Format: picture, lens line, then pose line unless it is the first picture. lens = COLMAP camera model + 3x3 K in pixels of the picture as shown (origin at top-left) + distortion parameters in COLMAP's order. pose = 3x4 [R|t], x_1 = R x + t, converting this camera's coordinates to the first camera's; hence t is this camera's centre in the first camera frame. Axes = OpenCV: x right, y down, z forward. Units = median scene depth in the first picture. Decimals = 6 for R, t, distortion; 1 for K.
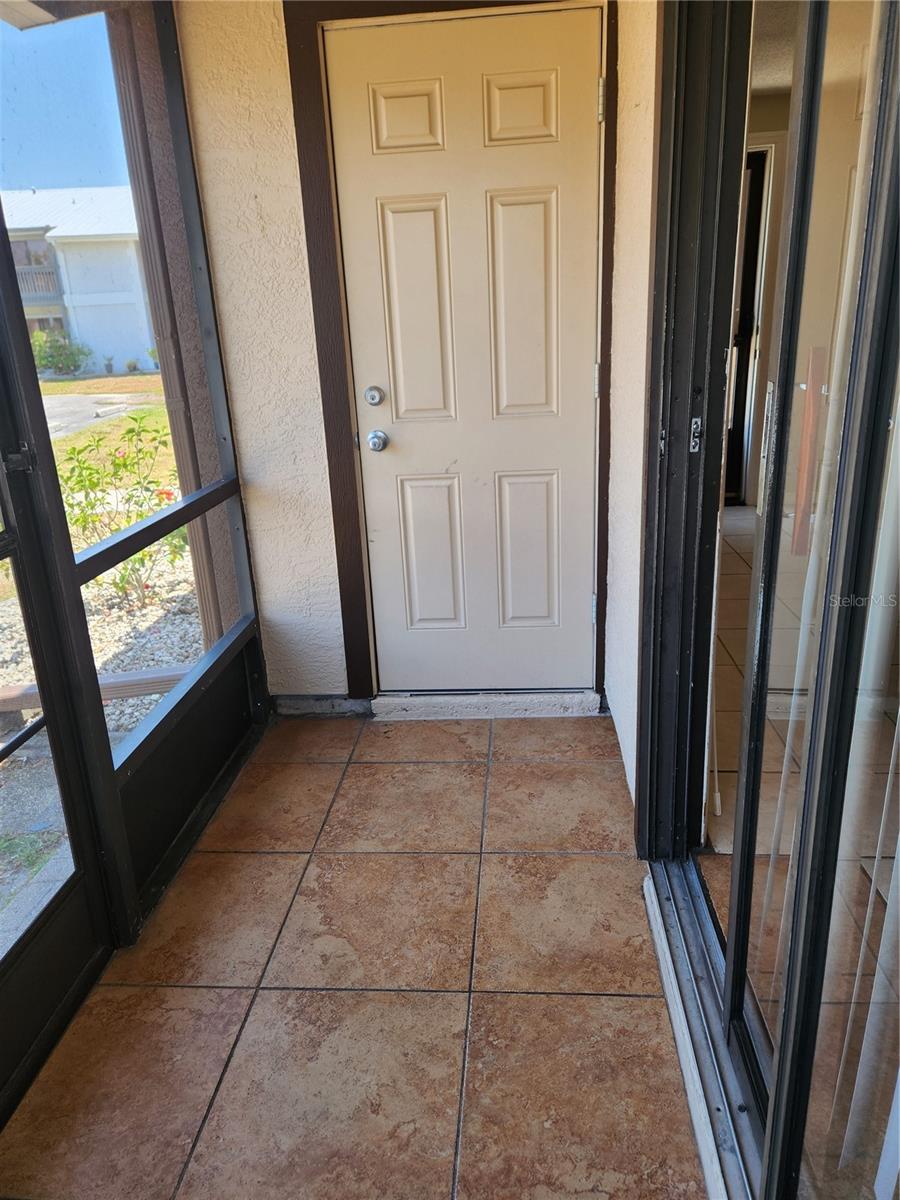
lens RADIAL K [[804.9, 0, 454.4], [0, 804.9, 570.7], [0, 0, 1]] dist [0.067172, -0.064066]
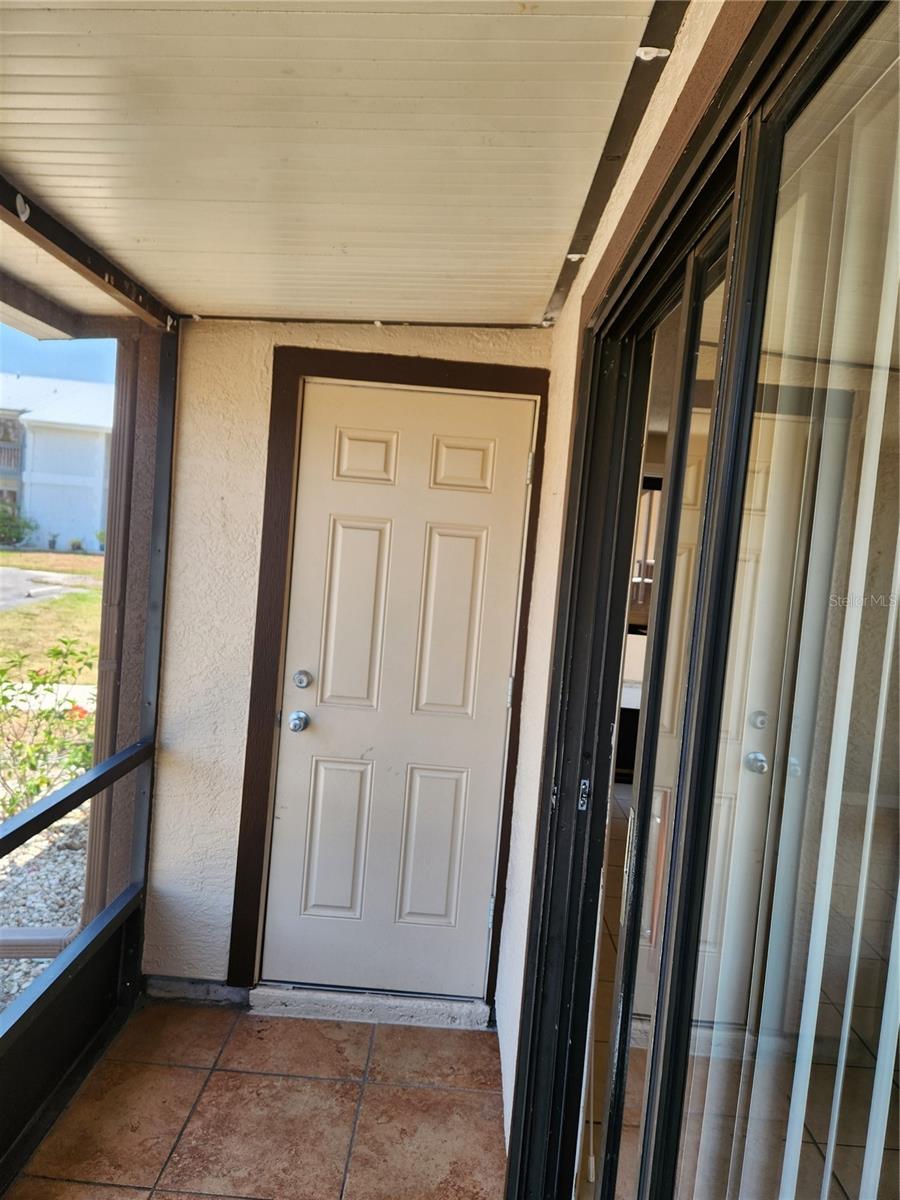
lens RADIAL K [[804.9, 0, 454.4], [0, 804.9, 570.7], [0, 0, 1]] dist [0.067172, -0.064066]
pose [[0.989825, 0.124518, 0.068862, 0.006925], [-0.102904, 0.960661, -0.257955, -0.098230], [-0.098273, 0.248244, 0.963700, -0.070641]]
